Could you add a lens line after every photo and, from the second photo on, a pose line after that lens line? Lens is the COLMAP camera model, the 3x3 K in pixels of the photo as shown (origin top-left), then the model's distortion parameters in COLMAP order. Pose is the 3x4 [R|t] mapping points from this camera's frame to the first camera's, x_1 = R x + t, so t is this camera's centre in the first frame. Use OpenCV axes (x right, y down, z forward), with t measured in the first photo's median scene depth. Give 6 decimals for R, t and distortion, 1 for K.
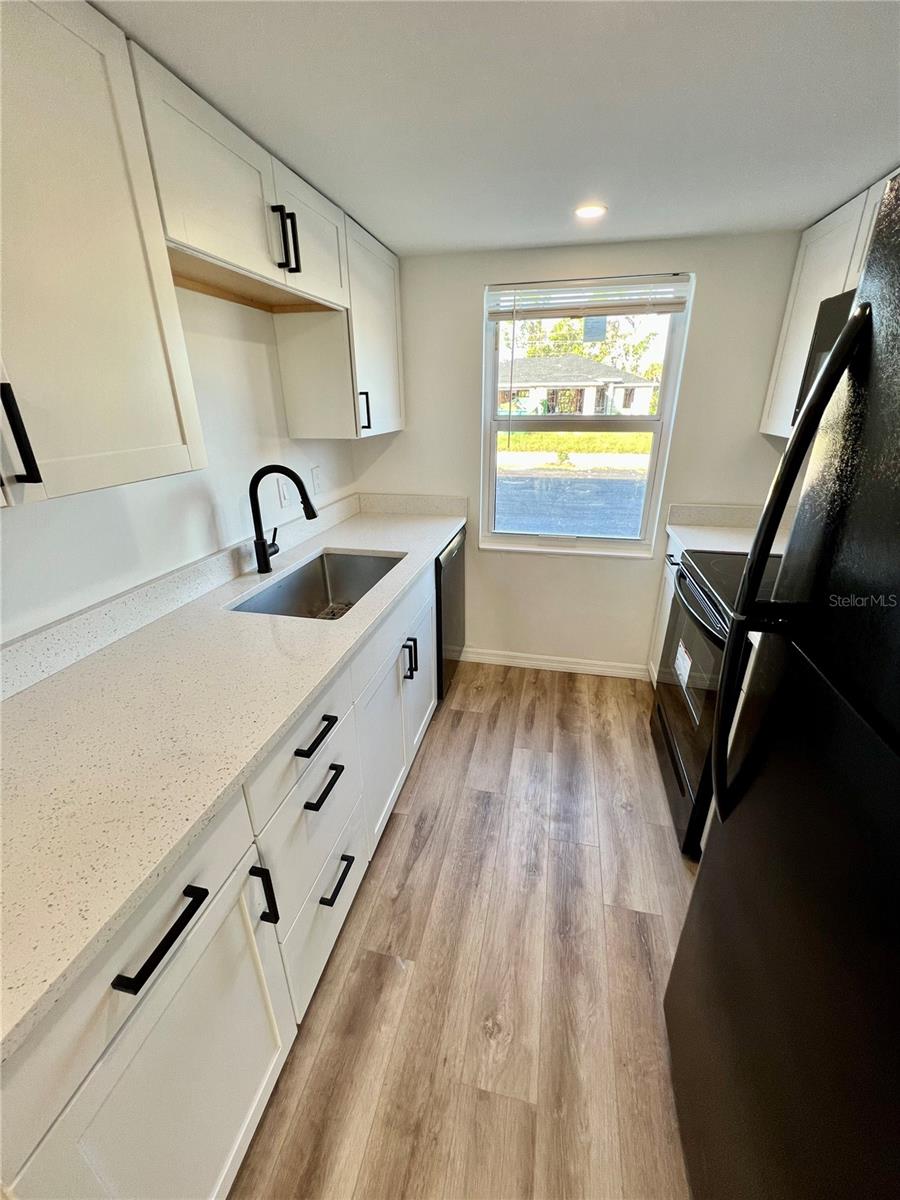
lens RADIAL K [[480.1, 0, 452.9], [0, 480.1, 597.5], [0, 0, 1]] dist [-0.002203, 0.001273]
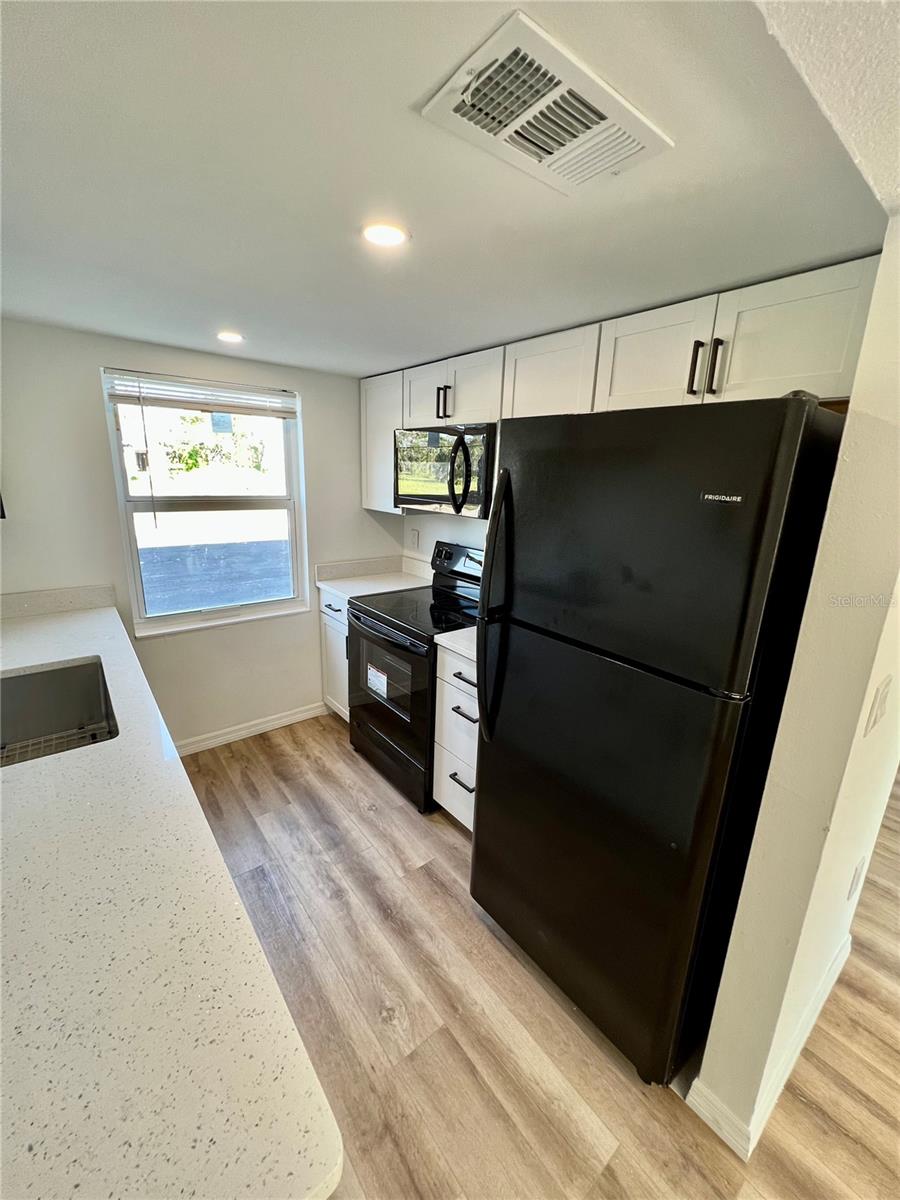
lens RADIAL K [[480.1, 0, 450.9], [0, 480.1, 597.9], [0, 0, 1]] dist [-0.002203, 0.001273]
pose [[0.626005, -0.171659, 0.760691, -0.334671], [0.263723, 0.964598, 0.000644, -0.026179], [-0.733872, 0.200209, 0.649114, -0.046023]]
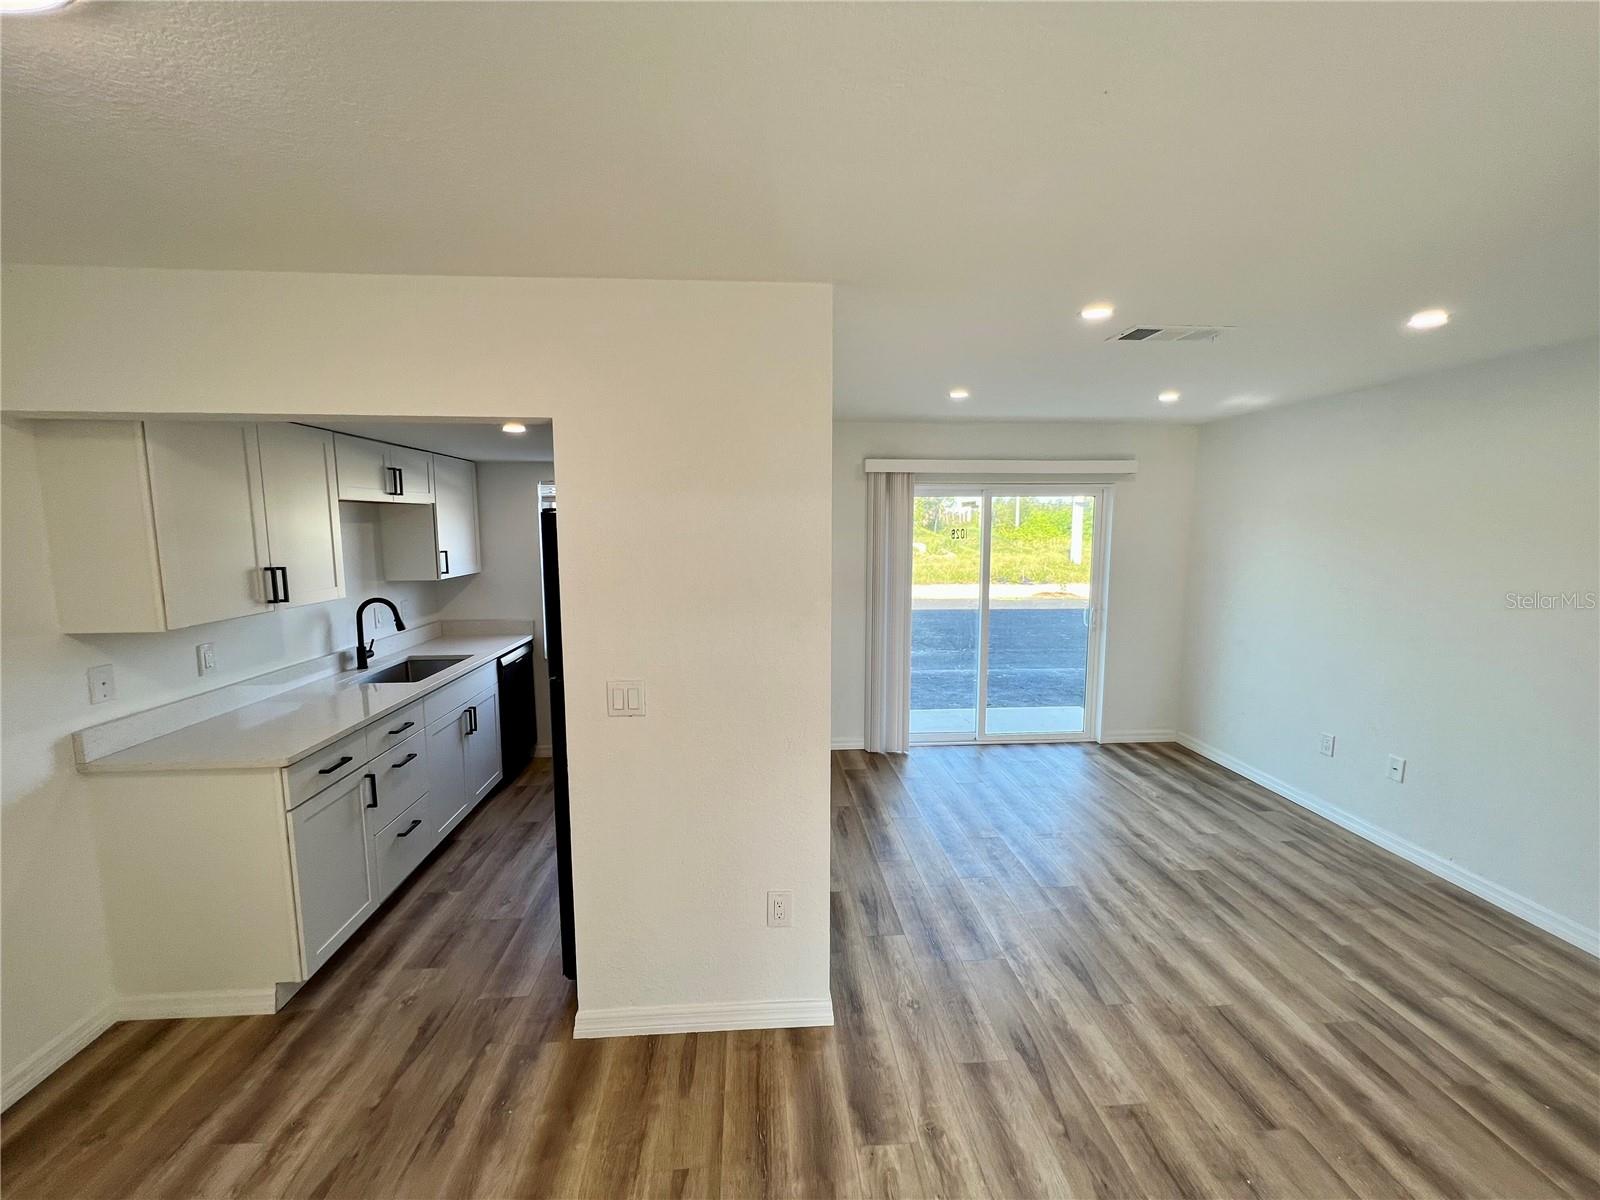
lens RADIAL K [[640.1, 0, 796.9], [0, 640.1, 597.2], [0, 0, 1]] dist [-0.002203, 0.001273]
pose [[0.956999, -0.026921, 0.288838, 0.283461], [0.104958, 0.960361, -0.258245, 0.338415], [-0.270436, 0.277456, 0.921891, -1.084379]]
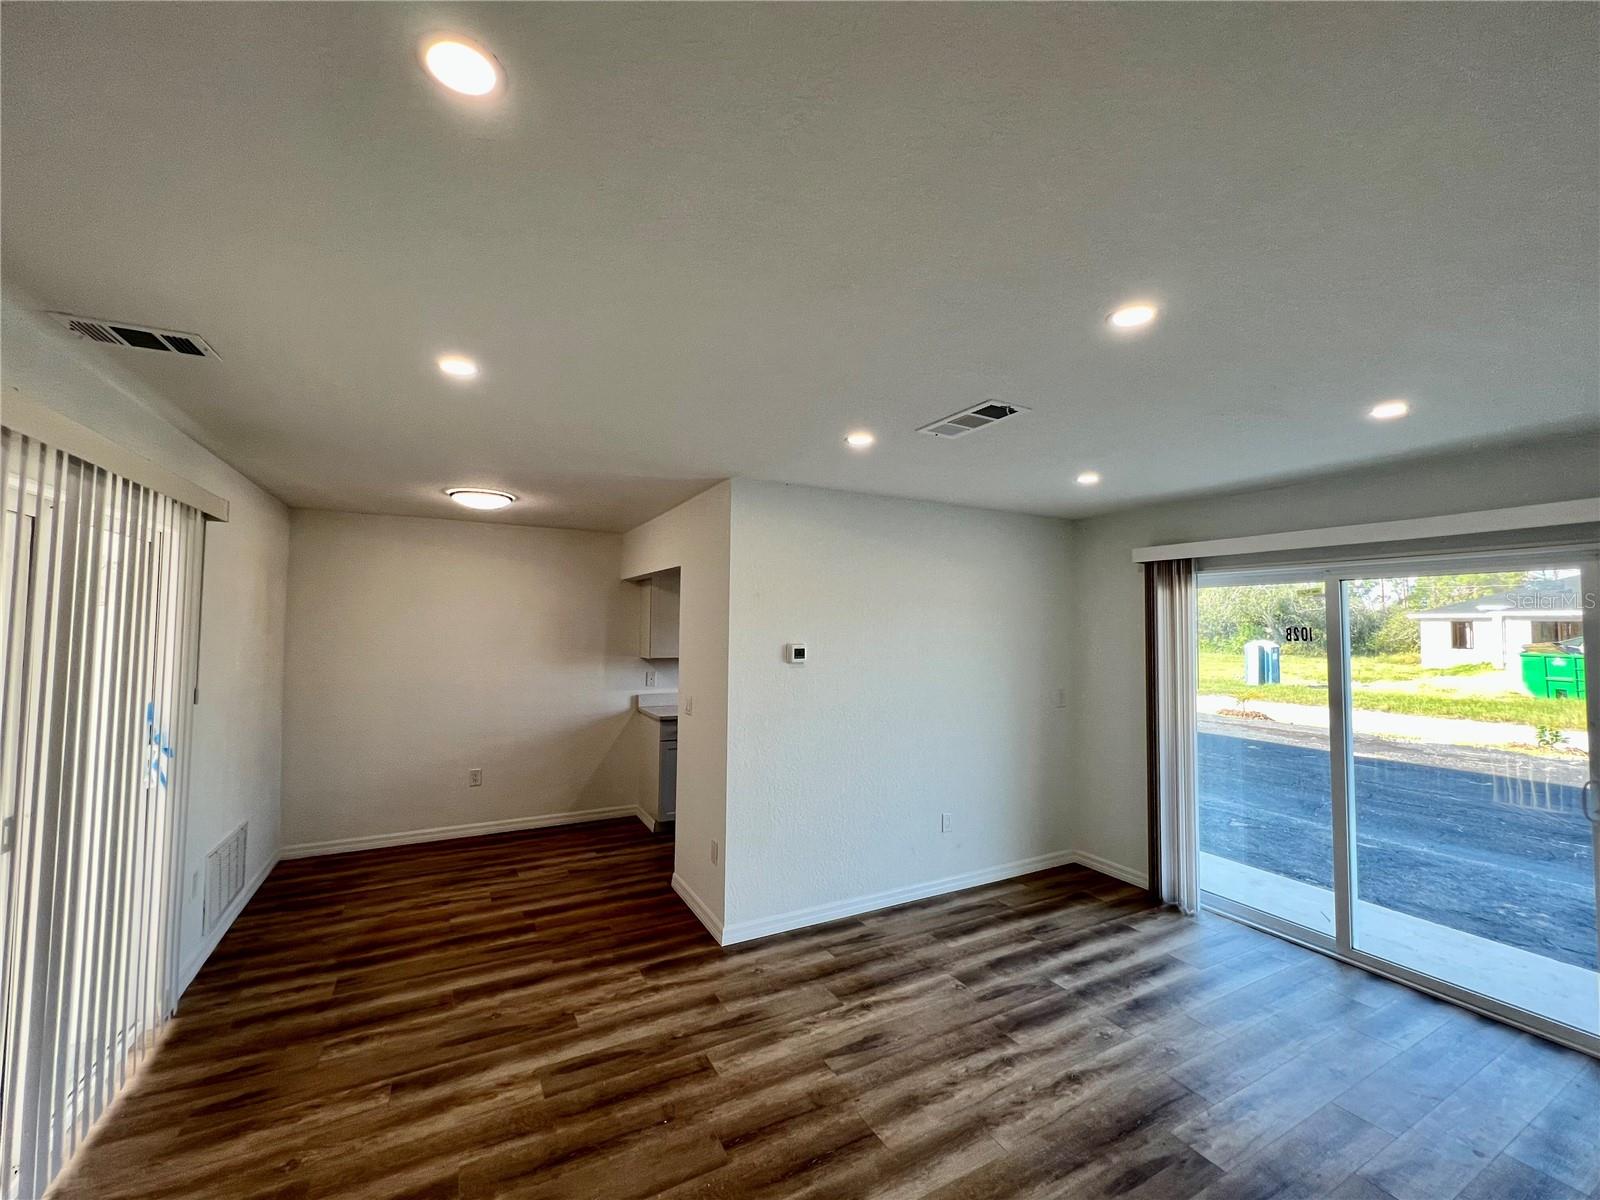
lens RADIAL K [[647.7, 0, 793.3], [0, 647.7, 597.0], [0, 0, 1]] dist [0.001188, 0.000278]
pose [[0.652167, -0.021964, -0.757757, 2.030438], [-0.301793, 0.909432, -0.286101, 0.371882], [0.695412, 0.415272, 0.586473, -1.102654]]
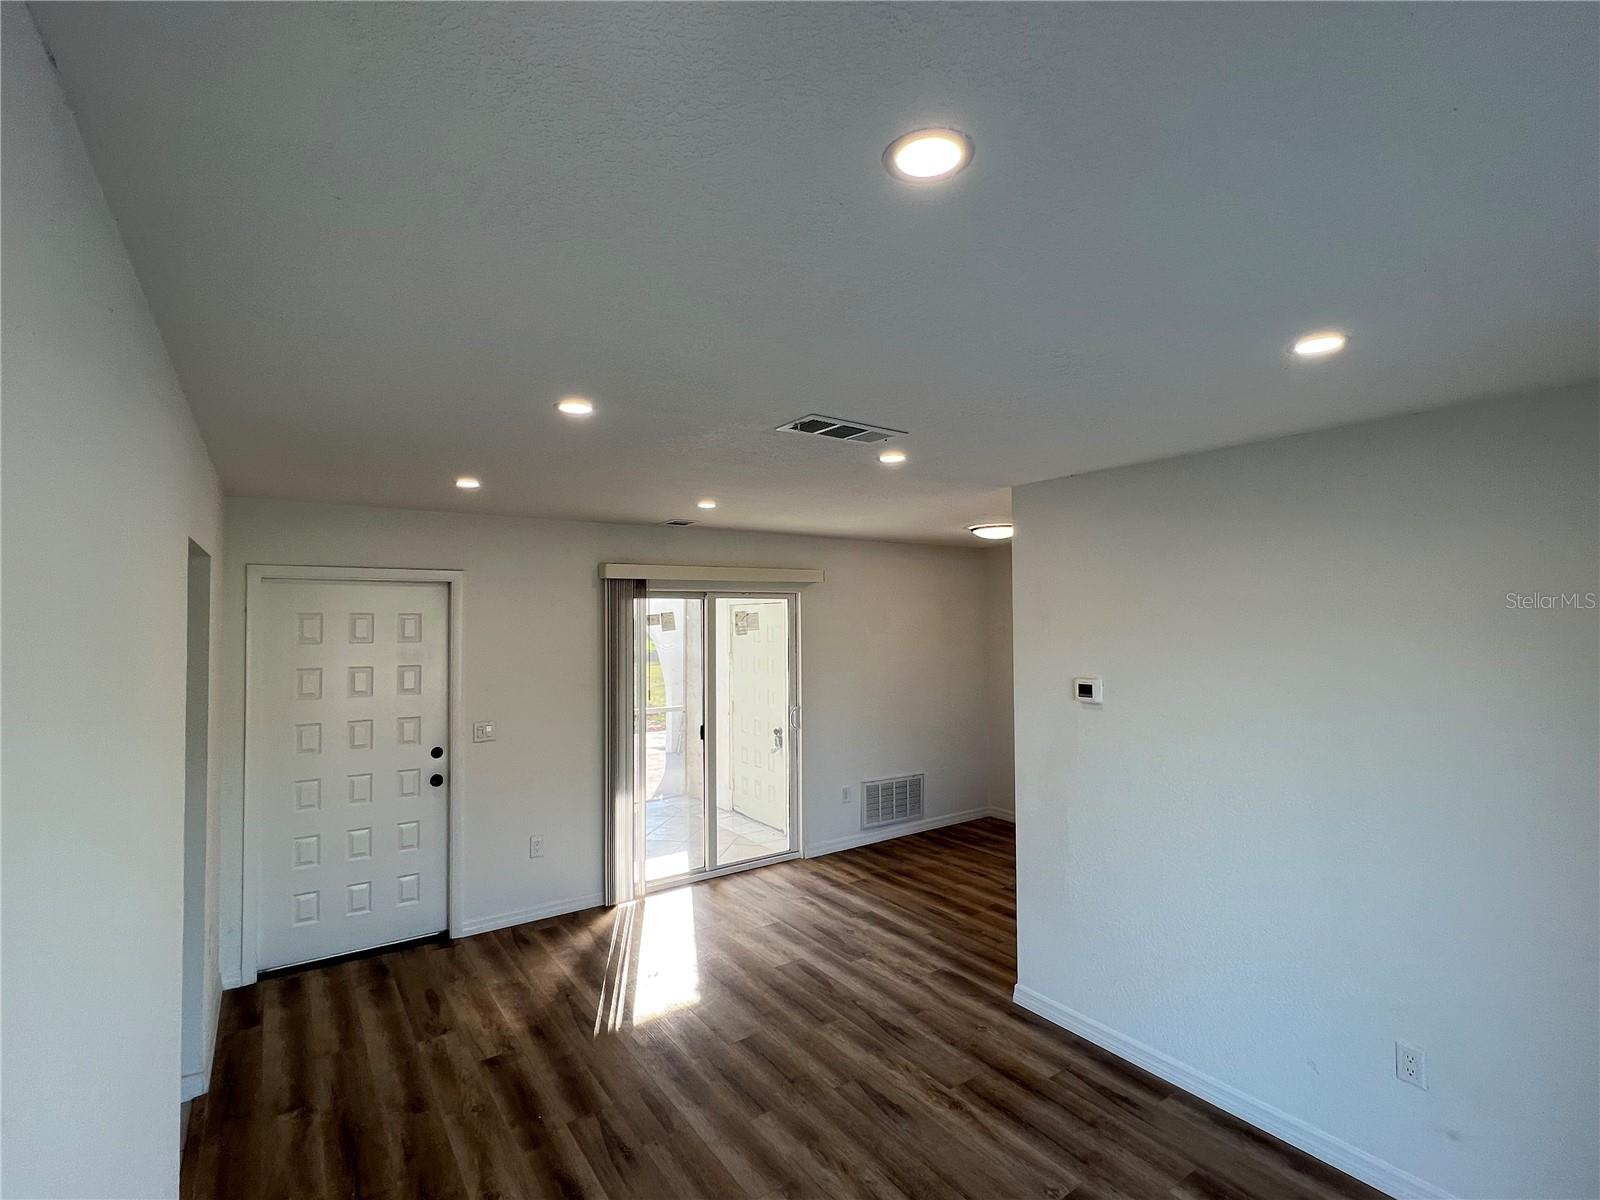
lens RADIAL K [[753.2, 0, 796.3], [0, 753.2, 611.1], [0, 0, 1]] dist [0.005571, 0.000250]
pose [[-0.676262, 0.007088, -0.736627, 2.274642], [-0.266647, 0.929793, 0.253742, -0.395838], [0.686709, 0.368015, -0.626893, 0.529317]]
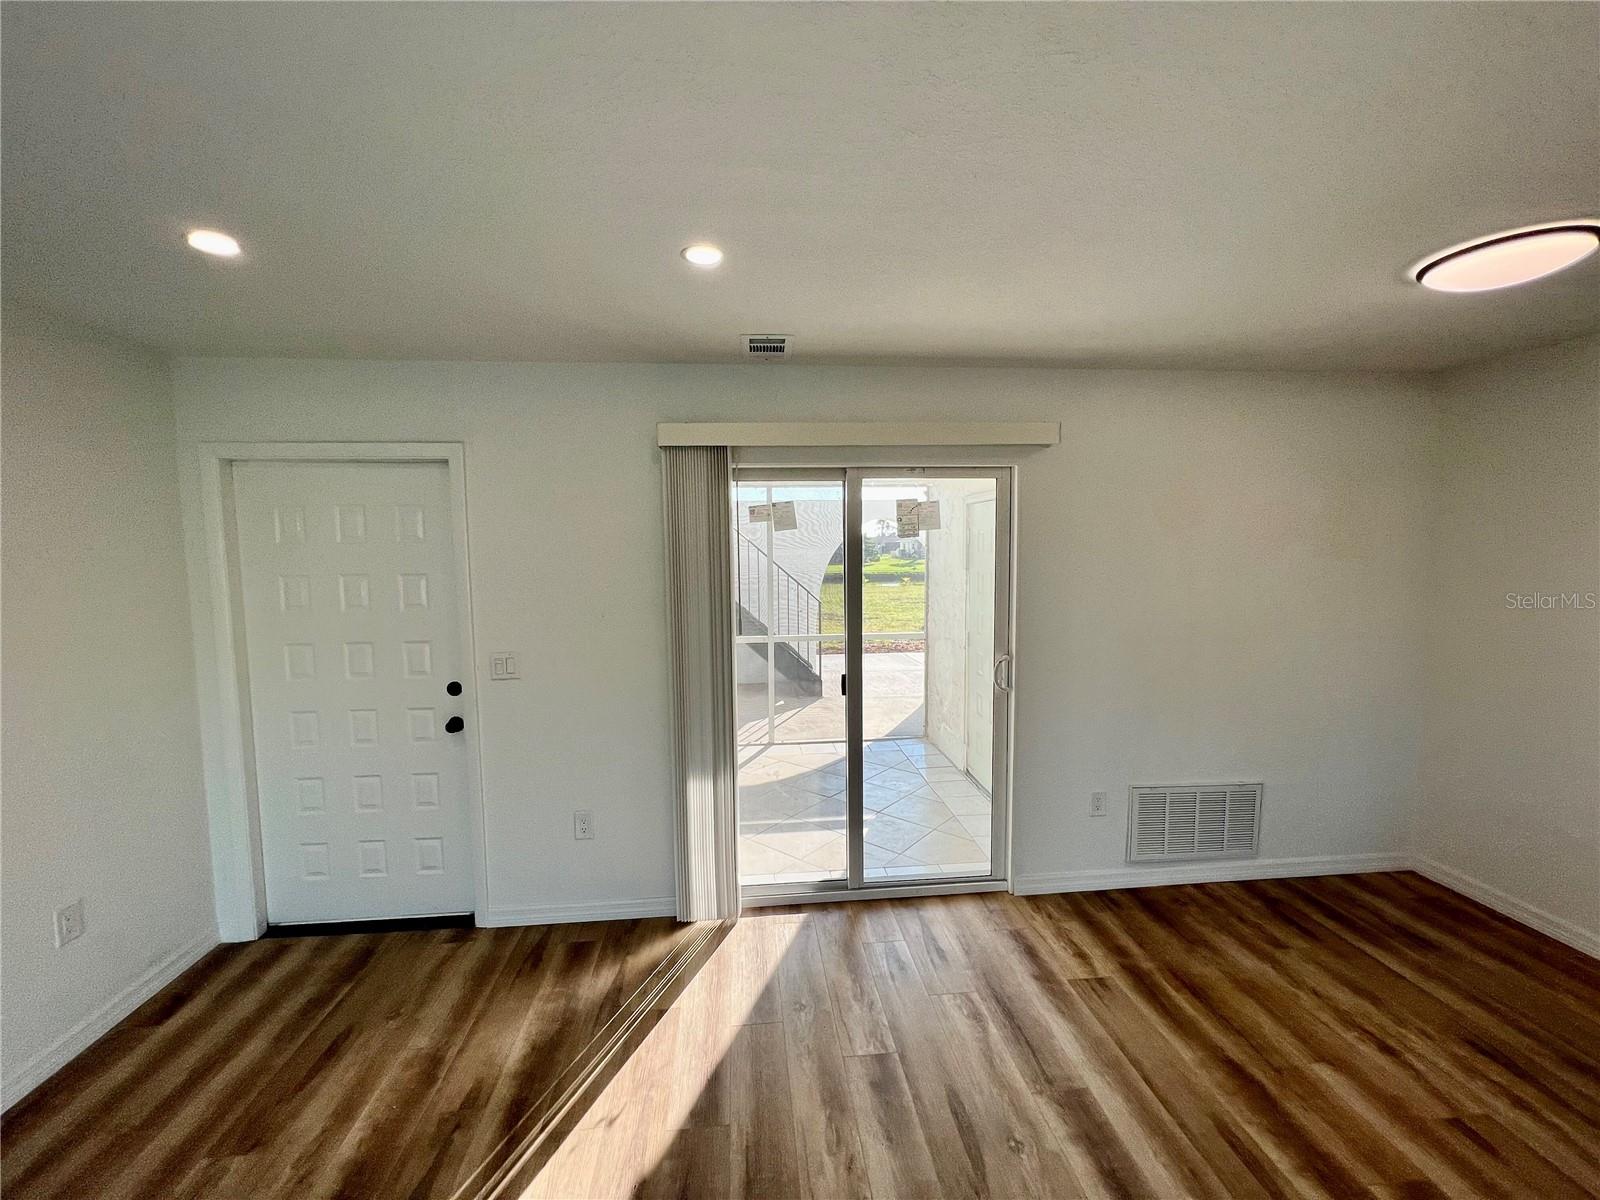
lens RADIAL K [[640.1, 0, 796.2], [0, 640.1, 604.8], [0, 0, 1]] dist [-0.002203, 0.001273]
pose [[-0.951543, 0.050050, -0.303417, 1.100485], [-0.096008, 0.888997, 0.447735, -0.060746], [0.292146, 0.455169, -0.841113, -0.066927]]
